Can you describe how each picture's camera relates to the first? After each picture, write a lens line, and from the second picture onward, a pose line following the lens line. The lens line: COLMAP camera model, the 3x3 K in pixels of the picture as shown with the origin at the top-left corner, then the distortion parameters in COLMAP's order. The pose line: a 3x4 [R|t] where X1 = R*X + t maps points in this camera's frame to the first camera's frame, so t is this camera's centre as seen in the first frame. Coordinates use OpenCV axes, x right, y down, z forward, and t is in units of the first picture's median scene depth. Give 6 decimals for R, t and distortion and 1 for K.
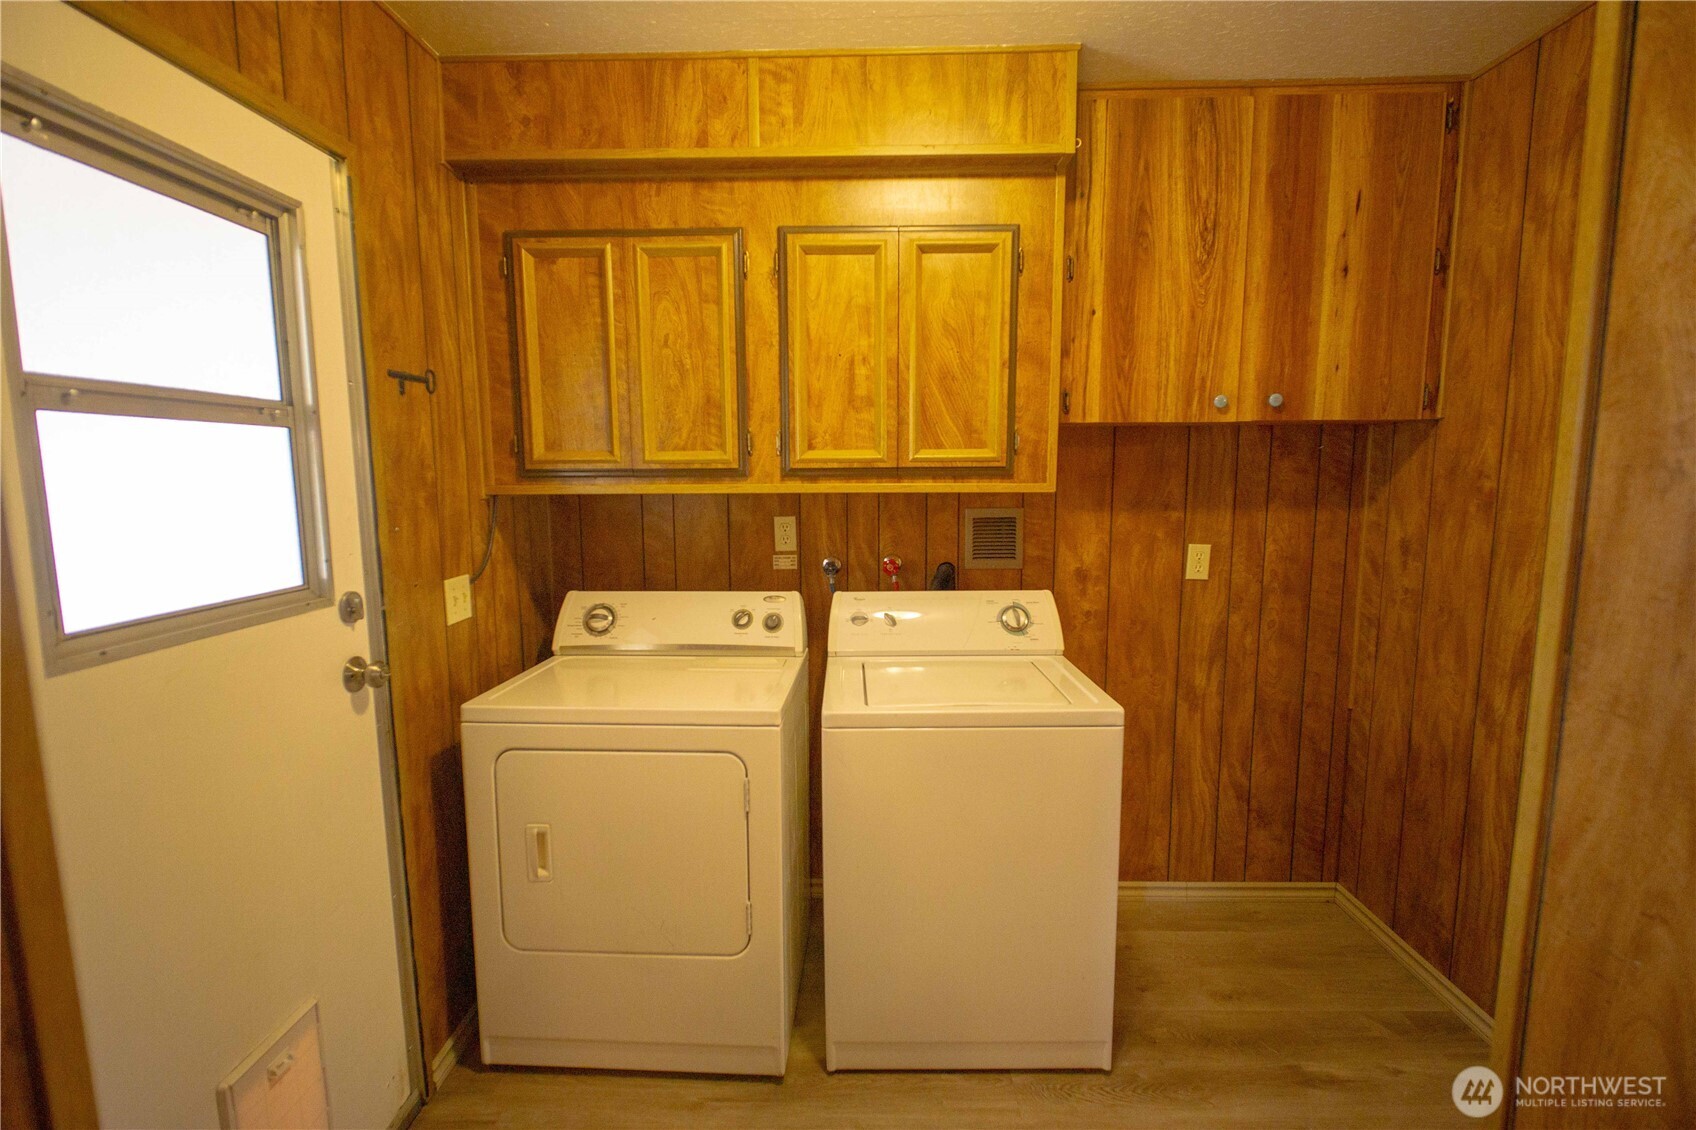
lens RADIAL K [[786.5, 0, 849.0], [0, 786.5, 579.0], [0, 0, 1]] dist [0.002443, -0.007585]
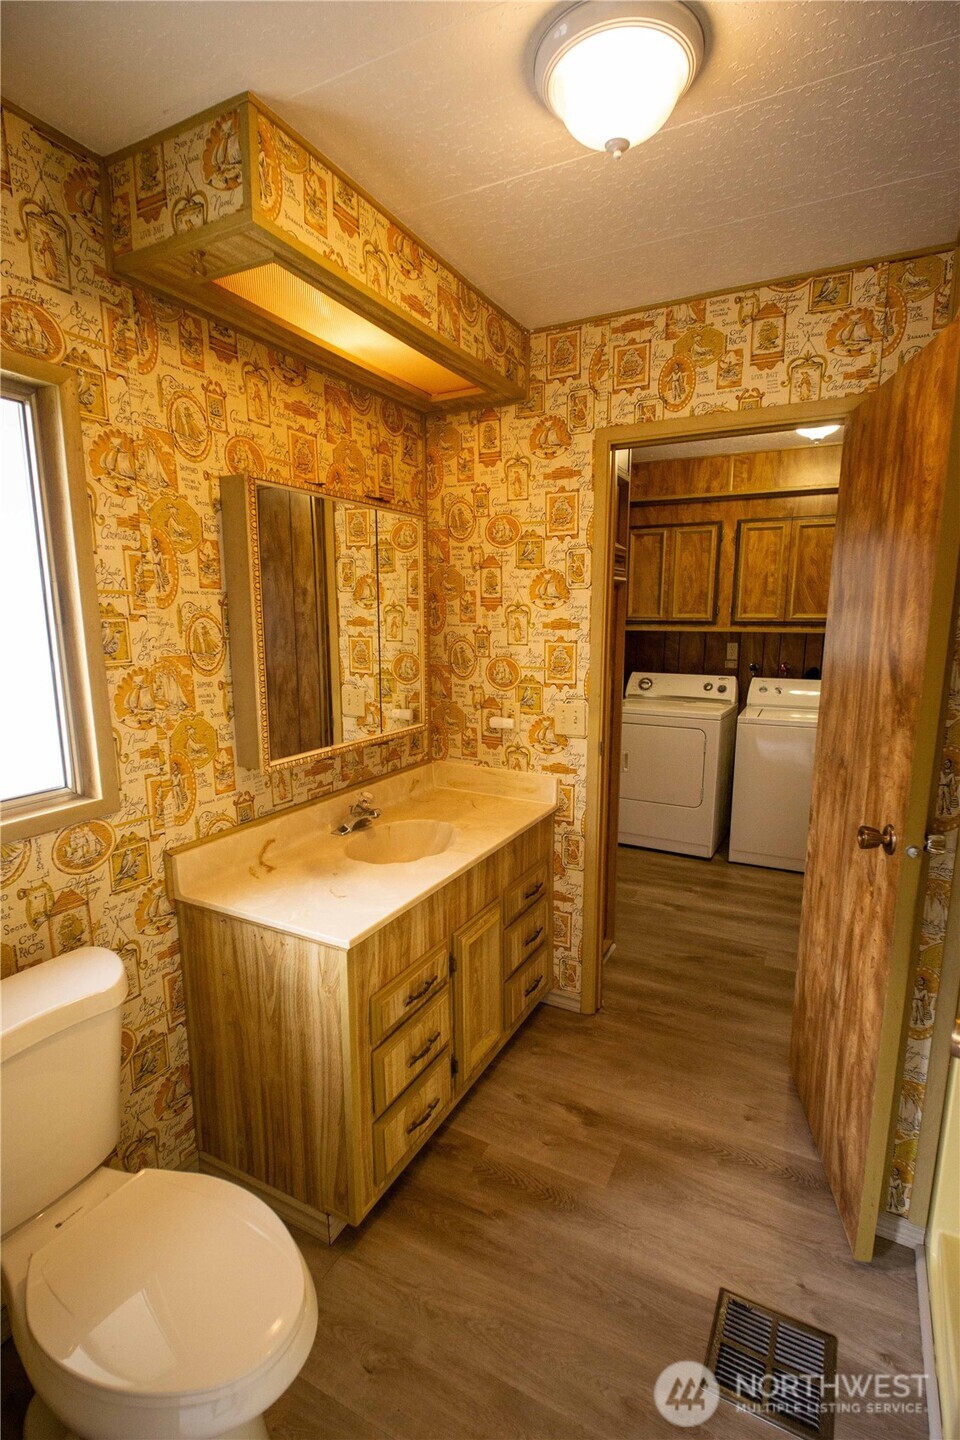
lens RADIAL K [[667.8, 0, 489.4], [0, 667.8, 732.3], [0, 0, 1]] dist [0.002443, -0.007585]
pose [[0.898249, 0.083275, -0.431526, 0.158285], [-0.064448, 0.996228, 0.058098, 0.124288], [0.434736, -0.024375, 0.900228, -1.147998]]
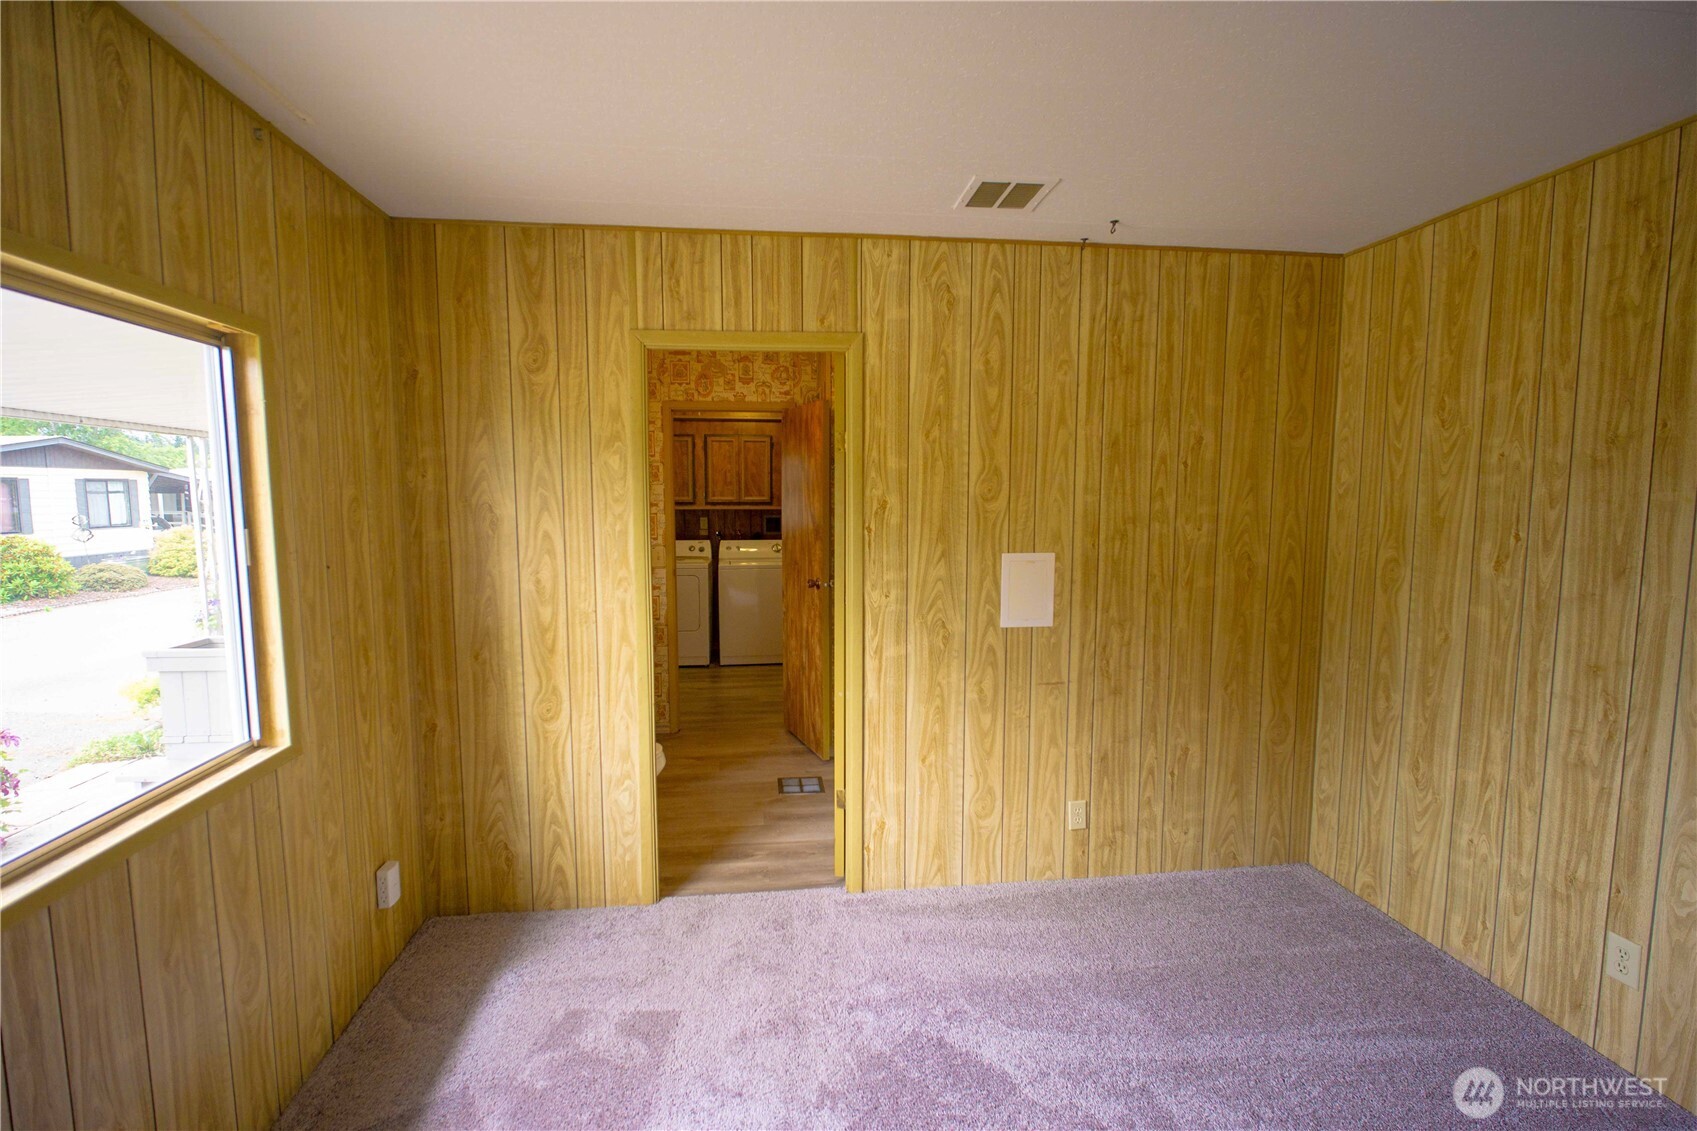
lens RADIAL K [[787.0, 0, 823.0], [0, 787.0, 568.4], [0, 0, 1]] dist [0.002443, -0.007585]
pose [[0.991430, -0.008241, 0.130381, -0.027337], [0.013464, 0.999140, -0.039224, 0.295528], [-0.129945, 0.040644, 0.990688, -2.497920]]
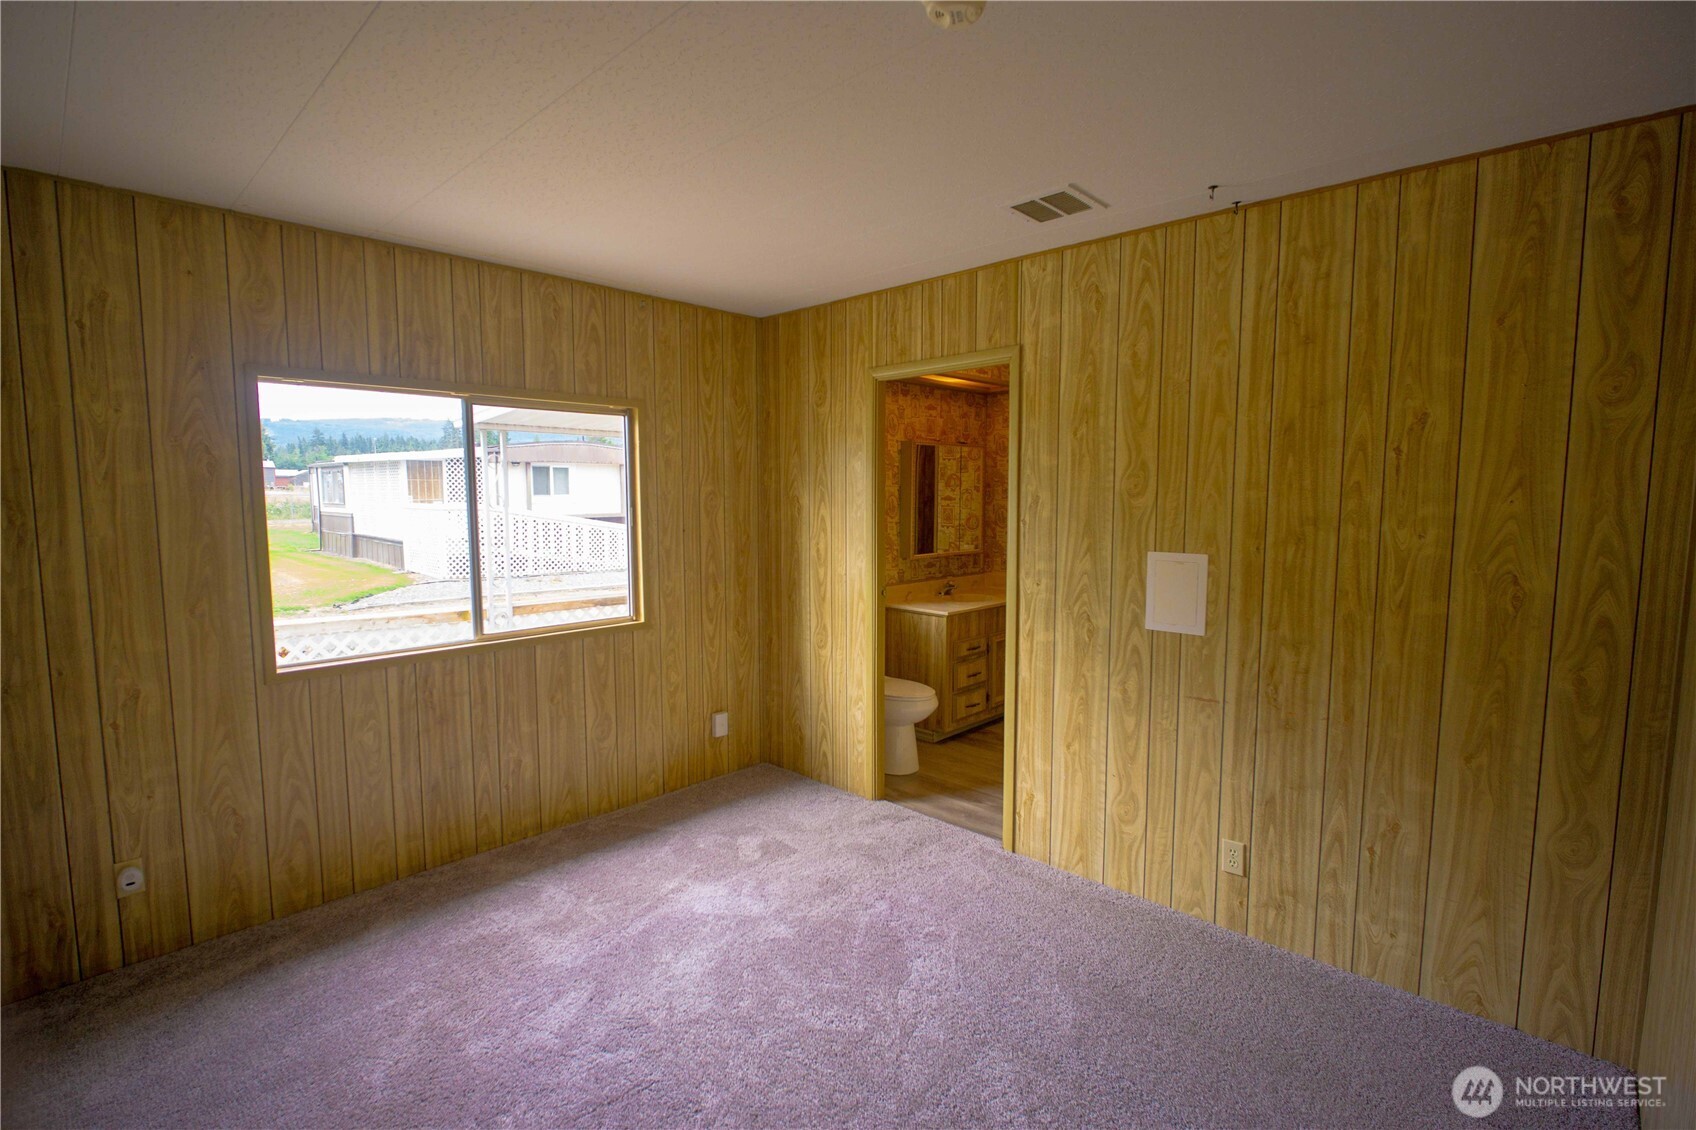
lens RADIAL K [[786.5, 0, 832.9], [0, 786.5, 564.0], [0, 0, 1]] dist [0.002443, -0.007585]
pose [[0.728781, 0.067863, -0.681375, 1.048025], [-0.095385, 0.995436, -0.002878, 0.294237], [0.678071, 0.067090, 0.731928, -2.498110]]
